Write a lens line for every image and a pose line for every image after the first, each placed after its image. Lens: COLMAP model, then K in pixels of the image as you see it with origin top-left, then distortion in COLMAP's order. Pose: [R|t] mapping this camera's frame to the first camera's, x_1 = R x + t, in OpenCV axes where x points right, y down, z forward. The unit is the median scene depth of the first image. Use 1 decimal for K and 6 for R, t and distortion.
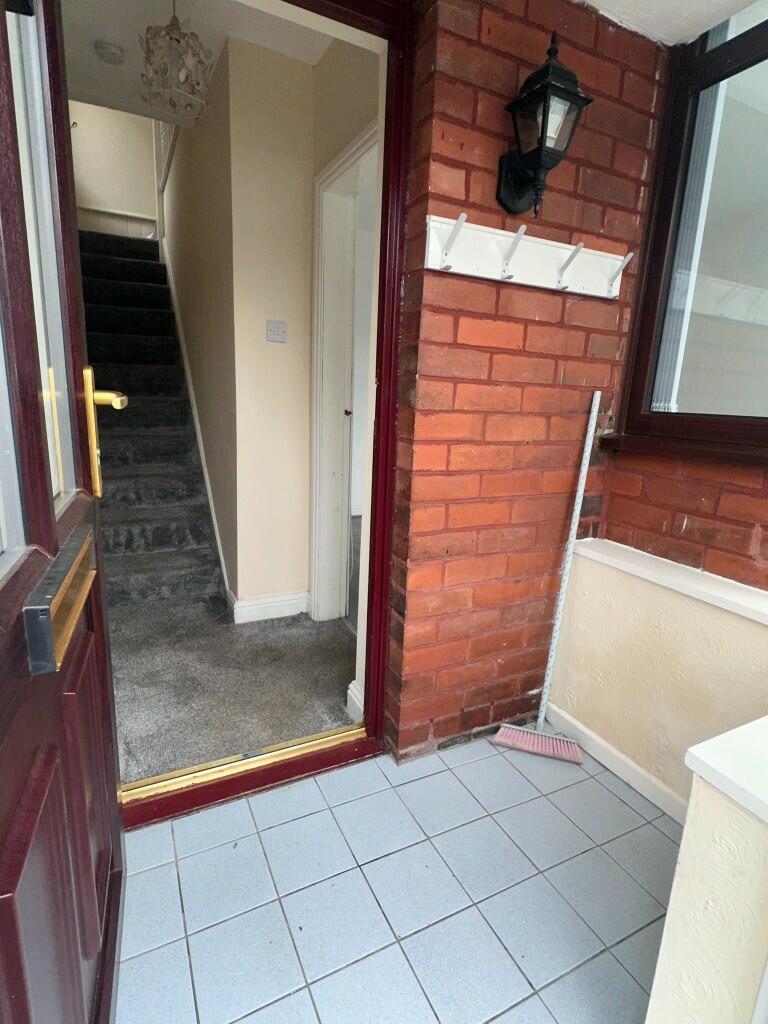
lens RADIAL K [[529.0, 0, 380.9], [0, 529.0, 510.2], [0, 0, 1]] dist [-0.011988, -0.001707]
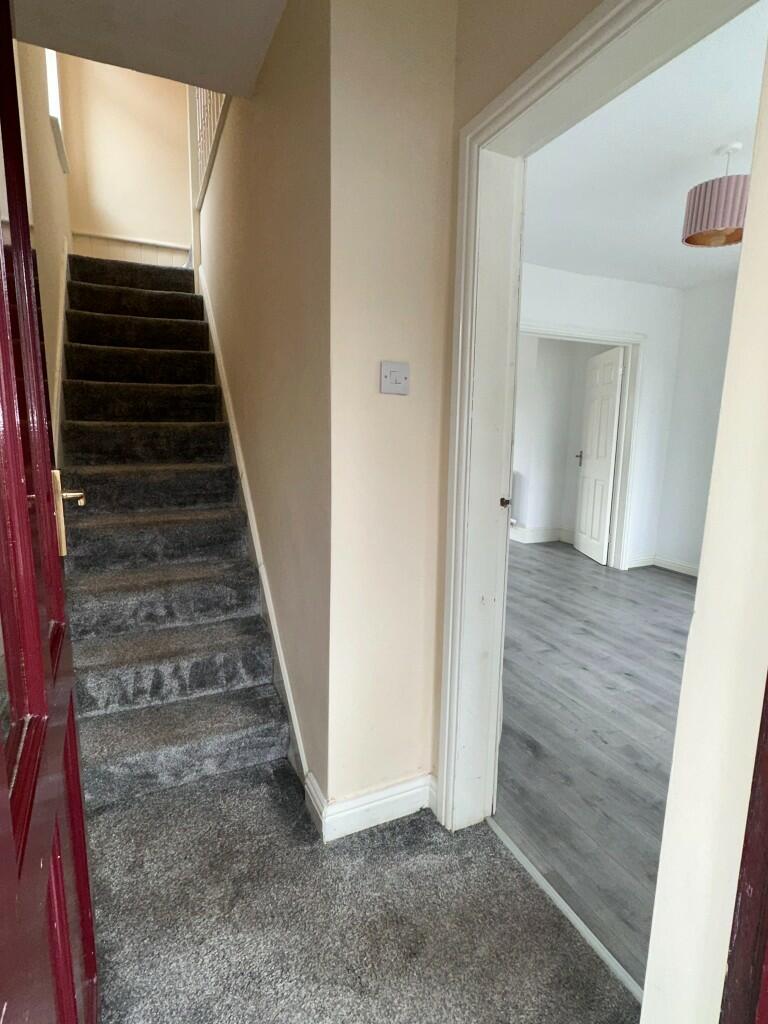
lens RADIAL K [[529.0, 0, 382.7], [0, 529.0, 509.5], [0, 0, 1]] dist [-0.011988, -0.001707]
pose [[0.998969, -0.020768, -0.040366, -0.149124], [0.018124, 0.997733, -0.064810, -0.114176], [0.041620, 0.064012, 0.997081, 0.310385]]
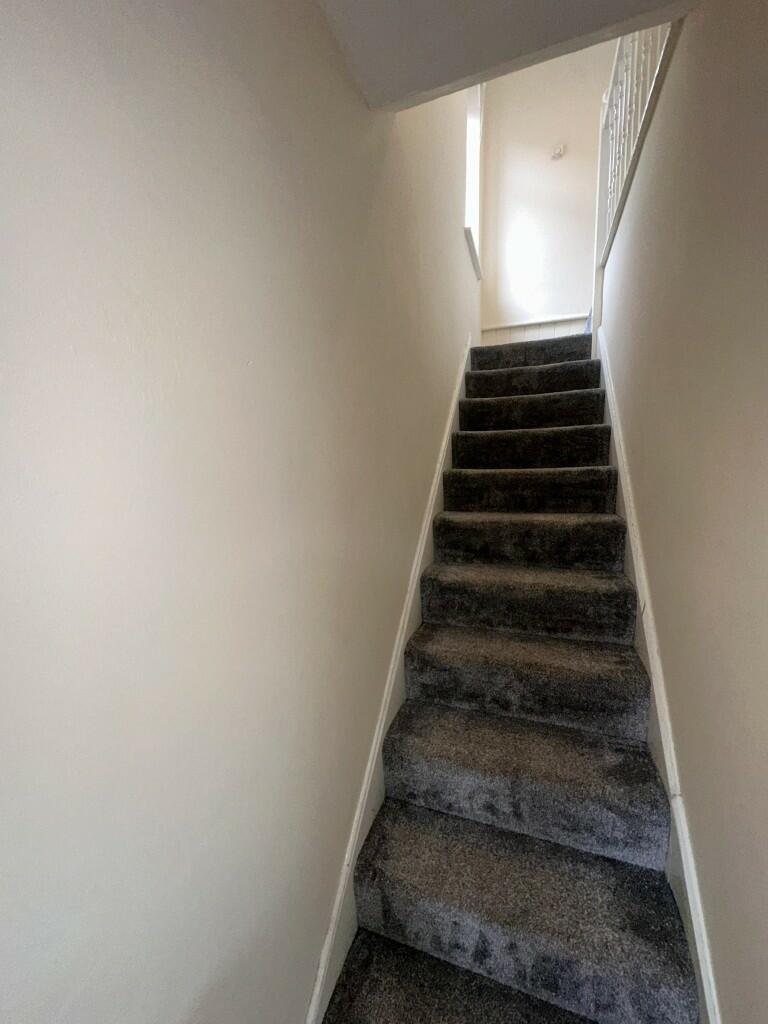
lens RADIAL K [[410.7, 0, 385.8], [0, 410.7, 512.3], [0, 0, 1]] dist [0.002893, 0.000036]
pose [[0.681129, 0.026367, -0.731688, -0.276723], [-0.122335, 0.989401, -0.078227, -0.263901], [0.721871, 0.142794, 0.677135, 0.628916]]
